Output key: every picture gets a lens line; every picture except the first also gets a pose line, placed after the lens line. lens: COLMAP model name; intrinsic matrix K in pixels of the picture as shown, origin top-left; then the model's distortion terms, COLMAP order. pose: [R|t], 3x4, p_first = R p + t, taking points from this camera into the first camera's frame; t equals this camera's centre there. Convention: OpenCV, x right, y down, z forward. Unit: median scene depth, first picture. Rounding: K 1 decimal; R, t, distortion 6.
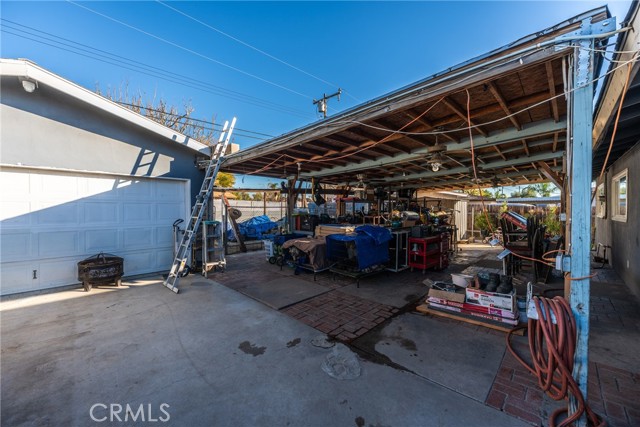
lens RADIAL K [[256.2, 0, 320.7], [0, 256.2, 212.6], [0, 0, 1]] dist [0.000199, -0.000584]
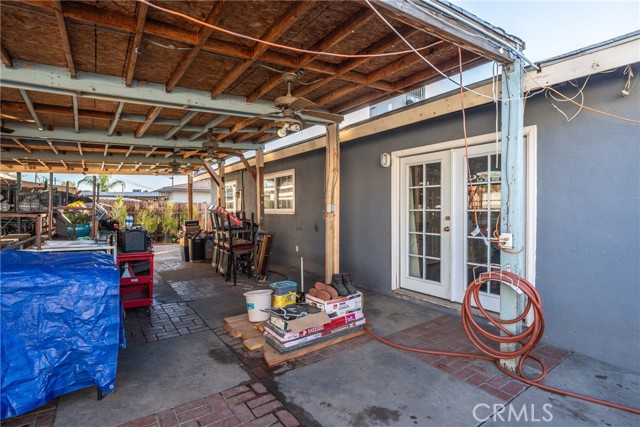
lens RADIAL K [[322.6, 0, 321.0], [0, 322.6, 214.6], [0, 0, 1]] dist [0.001939, 0.000194]
pose [[0.190430, -0.024801, 0.981387, -0.345647], [0.008402, 0.999685, 0.023633, 0.015130], [-0.981665, 0.003745, 0.190578, 0.797797]]
